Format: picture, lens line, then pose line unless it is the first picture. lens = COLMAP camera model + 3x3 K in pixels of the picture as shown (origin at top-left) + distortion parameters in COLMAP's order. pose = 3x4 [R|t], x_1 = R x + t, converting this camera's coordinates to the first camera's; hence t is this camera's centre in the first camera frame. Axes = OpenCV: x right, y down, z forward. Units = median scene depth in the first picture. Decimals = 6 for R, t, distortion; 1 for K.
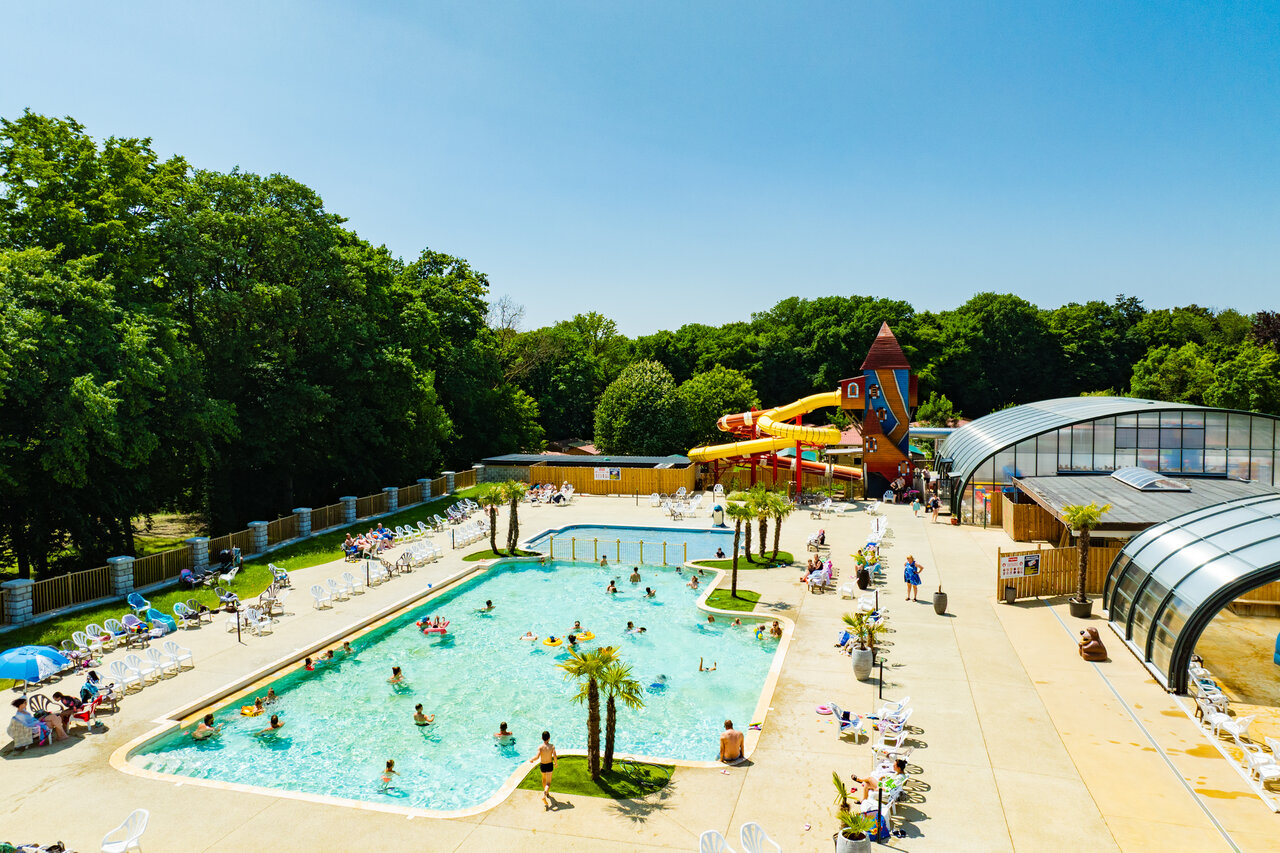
lens RADIAL K [[945.4, 0, 640.0], [0, 945.4, 426.5], [0, 0, 1]] dist [-0.002309, 0.001589]
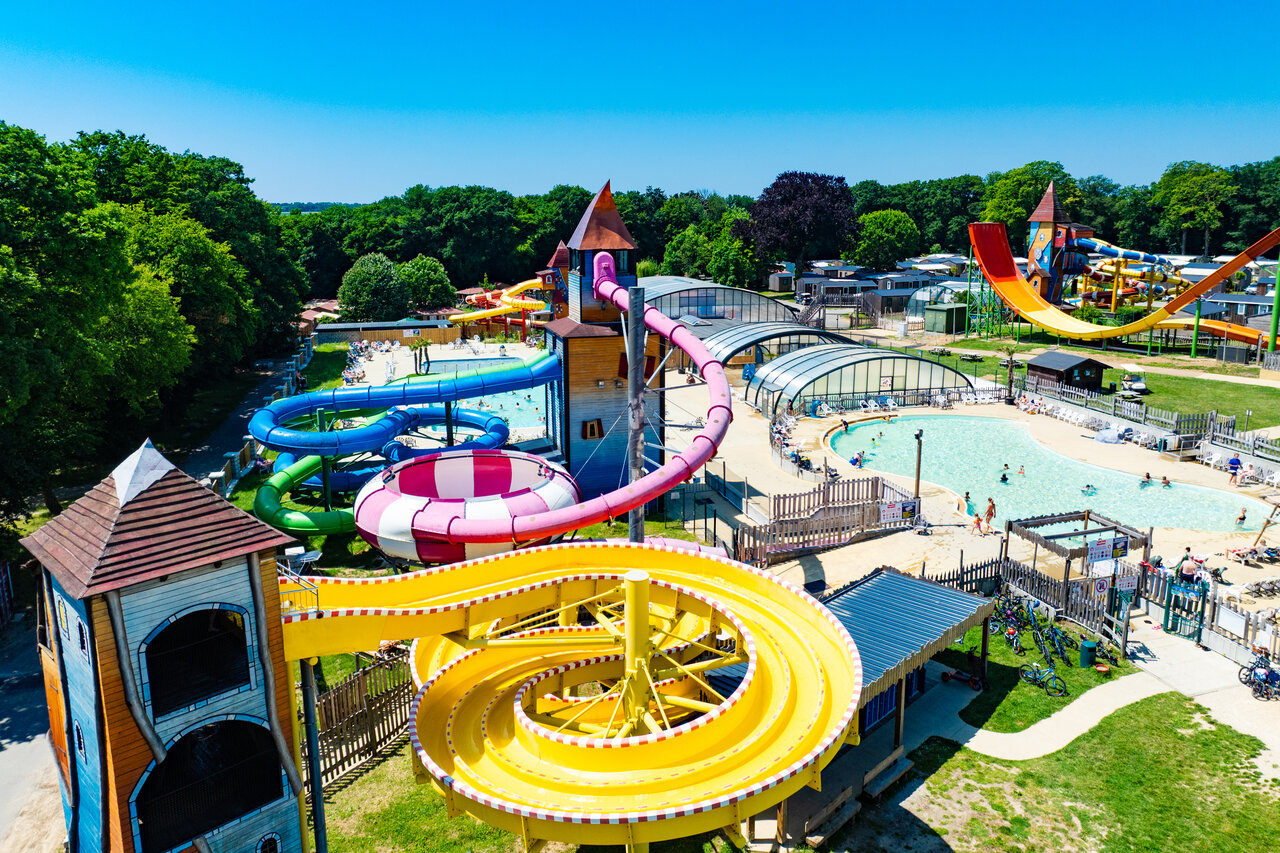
lens RADIAL K [[945.4, 0, 640.0], [0, 945.4, 426.5], [0, 0, 1]] dist [-0.002309, 0.001589]
pose [[0.882183, -0.101431, 0.459853, -0.201384], [0.026770, 0.985750, 0.166074, -0.023218], [-0.470145, -0.134197, 0.872327, -0.291174]]
